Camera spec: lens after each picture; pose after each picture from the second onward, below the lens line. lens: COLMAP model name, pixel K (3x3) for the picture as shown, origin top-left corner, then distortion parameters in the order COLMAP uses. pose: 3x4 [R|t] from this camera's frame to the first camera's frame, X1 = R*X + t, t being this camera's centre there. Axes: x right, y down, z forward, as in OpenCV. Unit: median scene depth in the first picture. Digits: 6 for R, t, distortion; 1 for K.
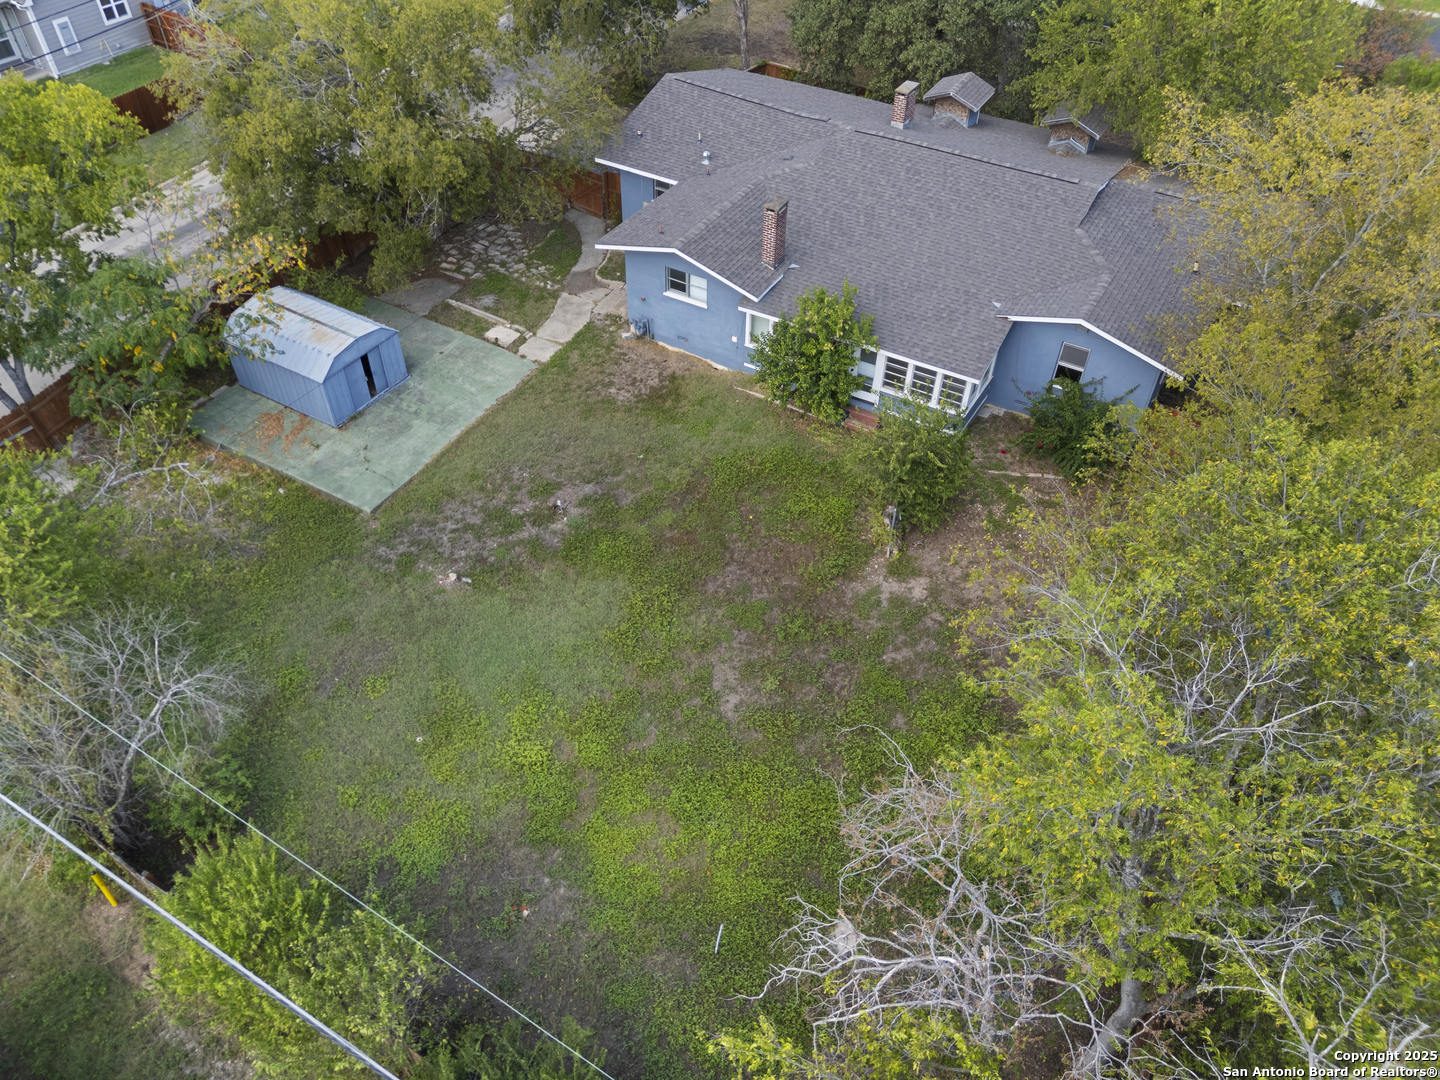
lens RADIAL K [[1021.6, 0, 721.5], [0, 1021.6, 535.1], [0, 0, 1]] dist [0.056741, -0.005556]
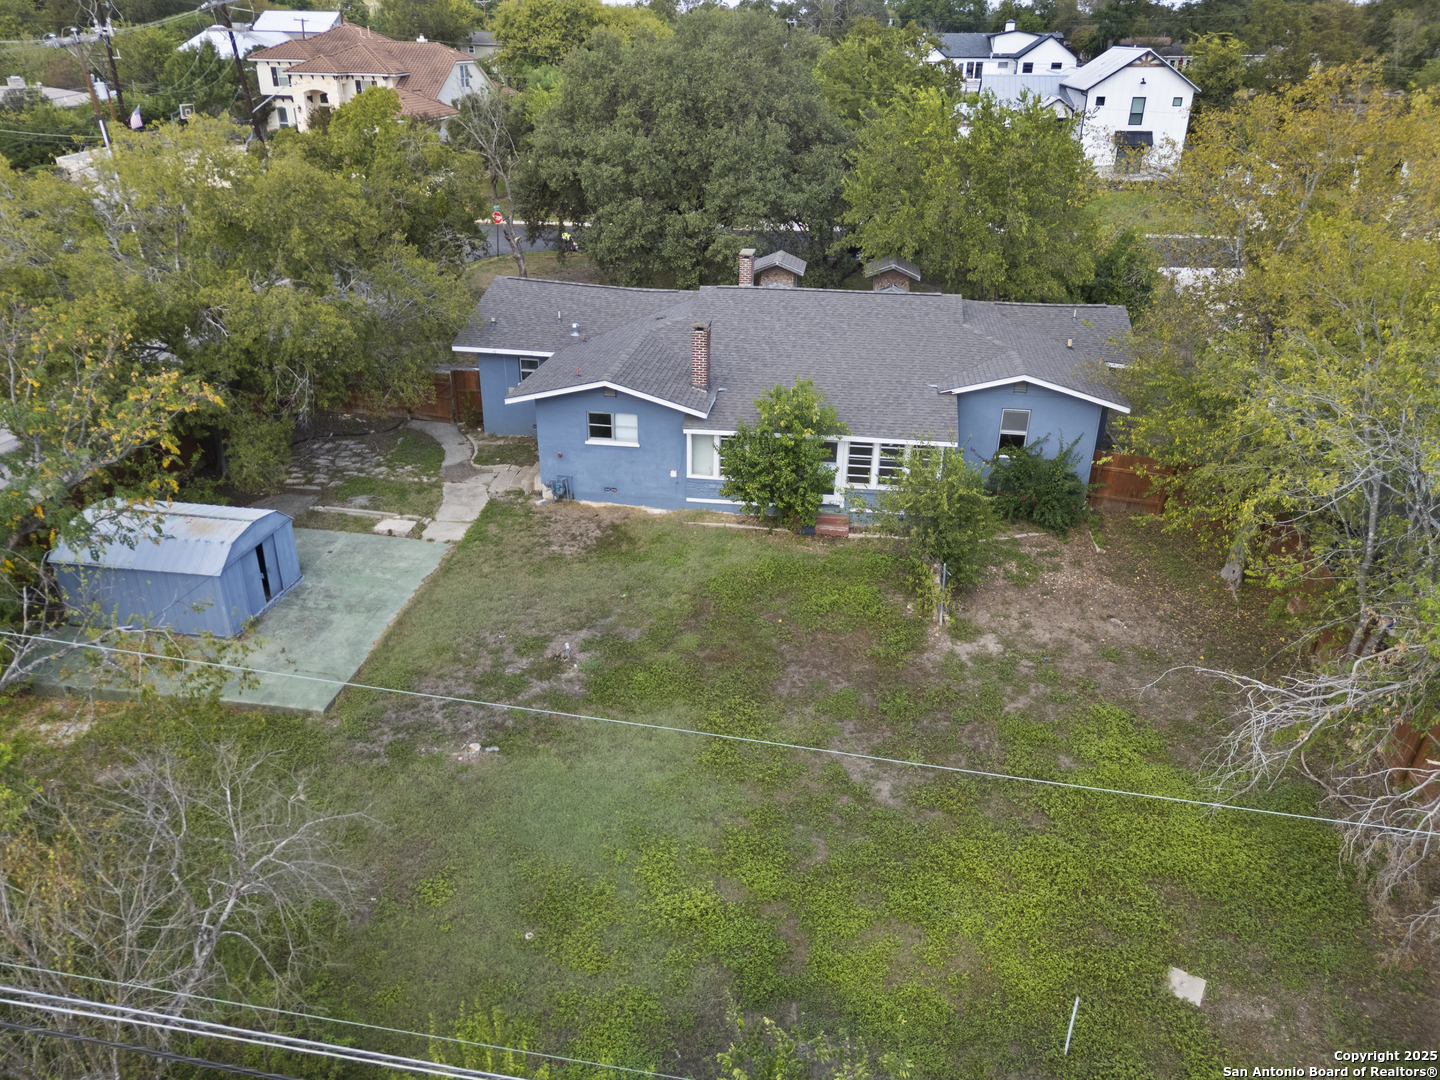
lens RADIAL K [[1021.6, 0, 719.1], [0, 1021.6, 540.1], [0, 0, 1]] dist [0.056741, -0.005556]
pose [[0.932783, -0.165711, 0.320088, -0.259243], [0.255388, 0.930521, -0.262503, 0.120455], [-0.254349, 0.326605, 0.910295, 0.167204]]
